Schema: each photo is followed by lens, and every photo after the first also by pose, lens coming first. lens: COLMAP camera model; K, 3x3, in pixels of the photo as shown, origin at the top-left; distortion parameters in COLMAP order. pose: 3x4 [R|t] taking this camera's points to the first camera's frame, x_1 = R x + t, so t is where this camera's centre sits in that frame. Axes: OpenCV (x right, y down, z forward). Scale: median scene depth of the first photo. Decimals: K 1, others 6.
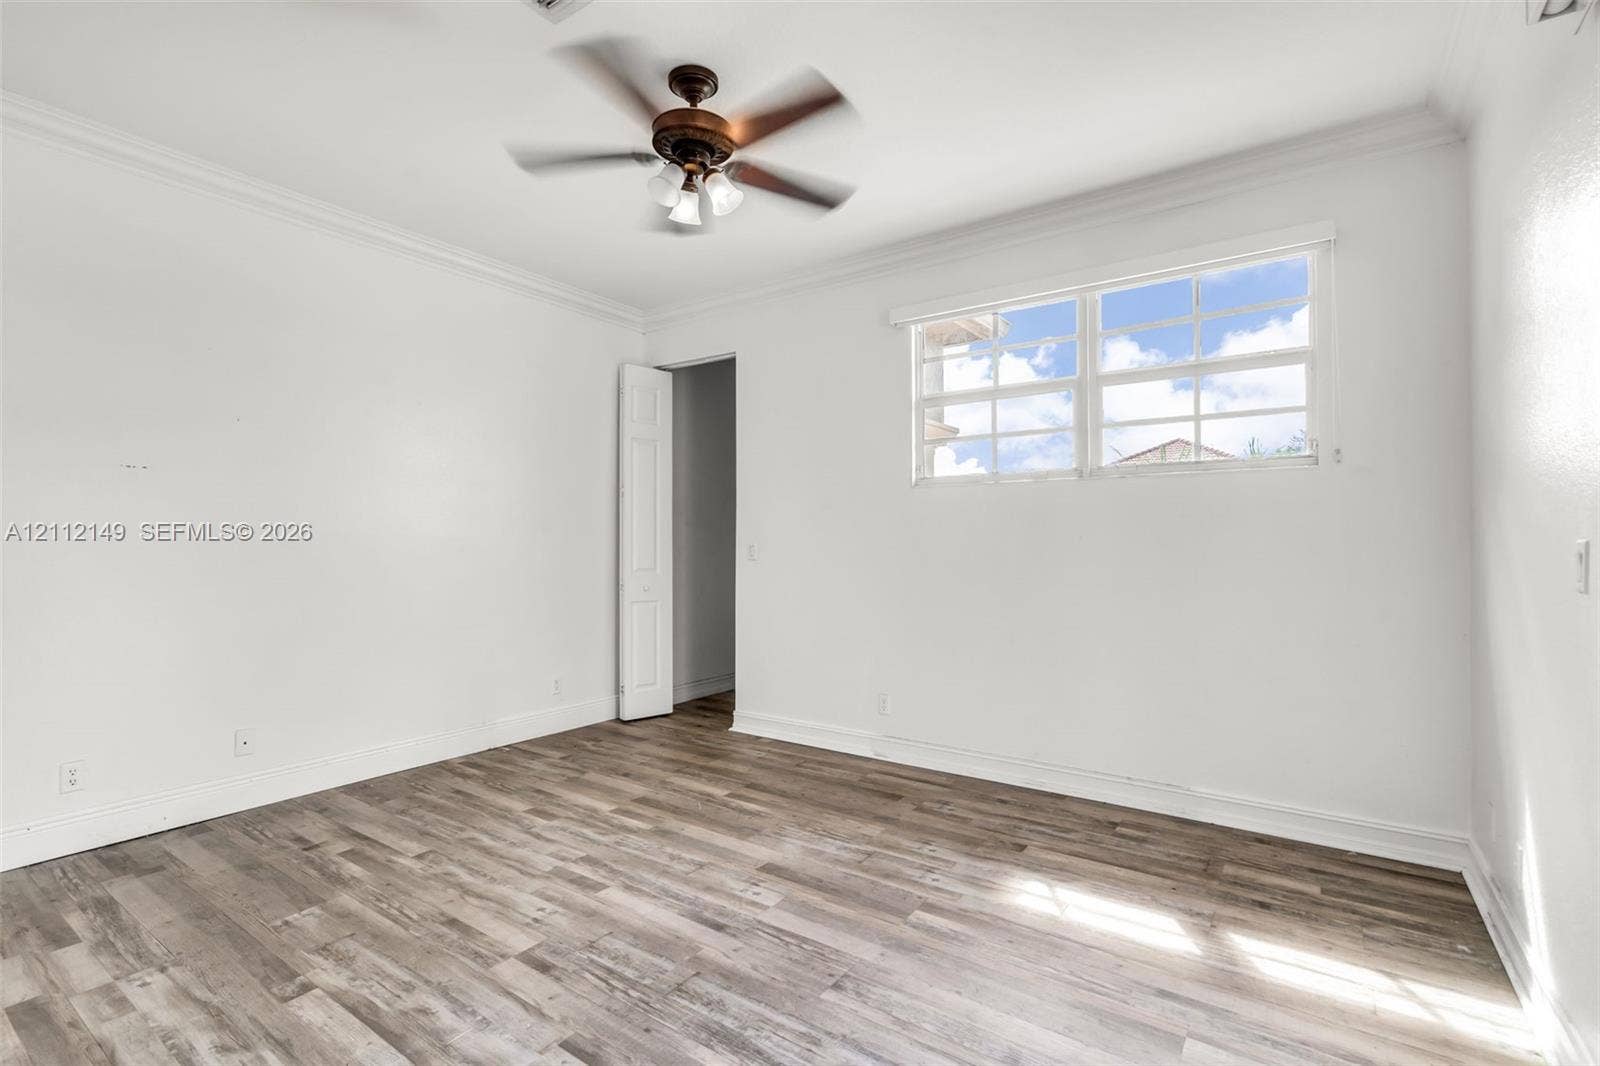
lens RADIAL K [[738.9, 0, 803.7], [0, 738.9, 531.7], [0, 0, 1]] dist [0.000524, 0.000137]
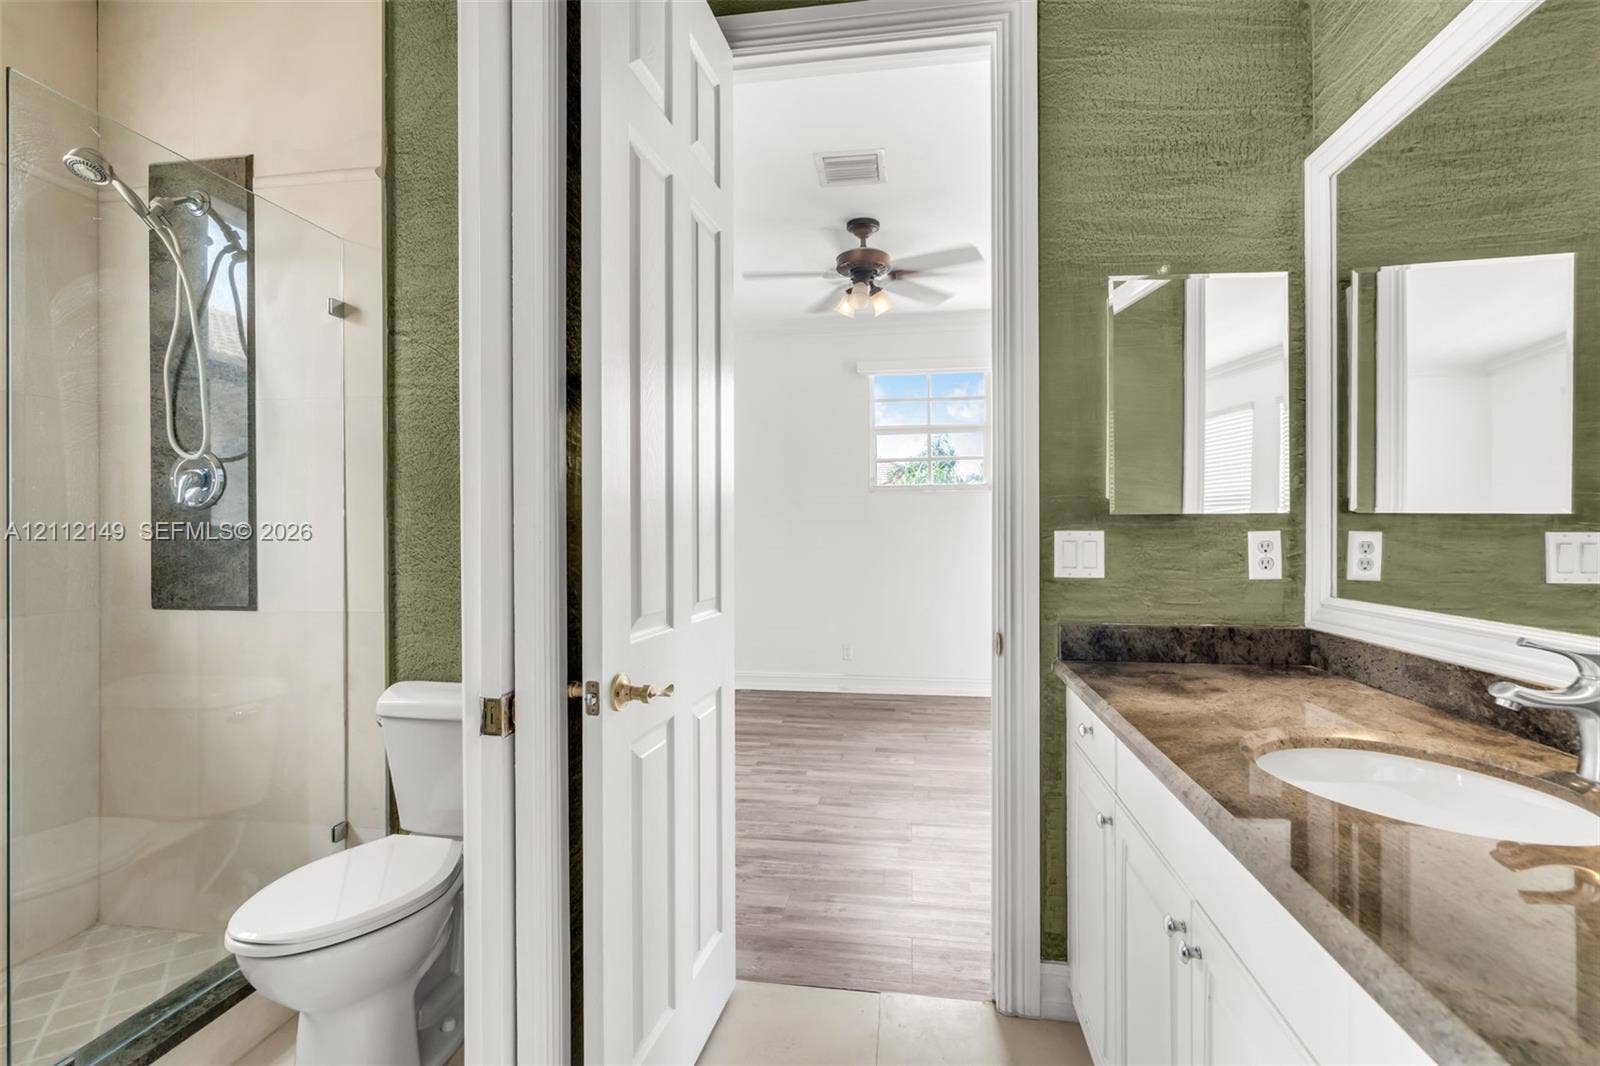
lens RADIAL K [[738.9, 0, 796.5], [0, 738.9, 531.8], [0, 0, 1]] dist [0.000524, 0.000137]
pose [[0.904269, -0.012159, 0.426791, -0.854206], [0.006017, 0.999858, 0.015736, -0.014515], [-0.426922, -0.011662, 0.904213, -0.289549]]
